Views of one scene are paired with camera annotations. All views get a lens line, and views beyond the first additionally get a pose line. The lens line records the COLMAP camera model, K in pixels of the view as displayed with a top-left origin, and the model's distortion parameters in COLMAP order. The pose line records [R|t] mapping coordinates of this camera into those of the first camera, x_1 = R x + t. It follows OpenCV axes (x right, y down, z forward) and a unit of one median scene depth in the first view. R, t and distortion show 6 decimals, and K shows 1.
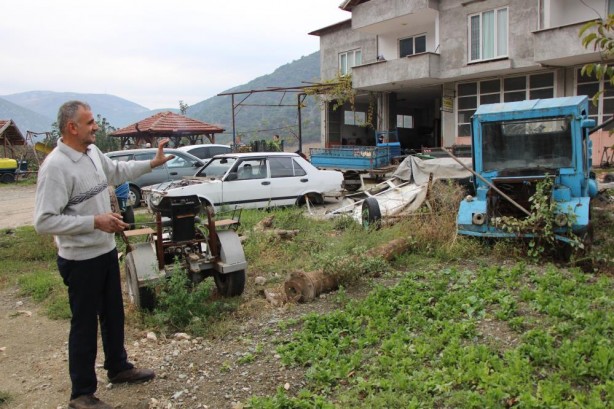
lens RADIAL K [[495.7, 0, 307.0], [0, 495.7, 204.5], [0, 0, 1]] dist [-0.094412, 0.002400]
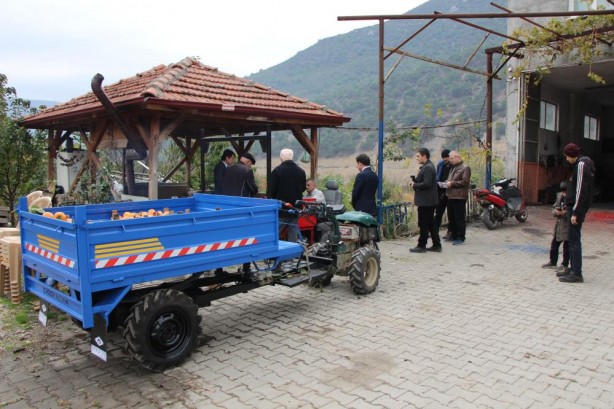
lens RADIAL K [[495.7, 0, 307.0], [0, 495.7, 204.5], [0, 0, 1]] dist [-0.094412, 0.002400]
pose [[0.994243, 0.017515, 0.105704, -0.230348], [-0.013814, 0.999269, -0.035649, -0.074062], [-0.106251, 0.033984, 0.993758, 0.635639]]
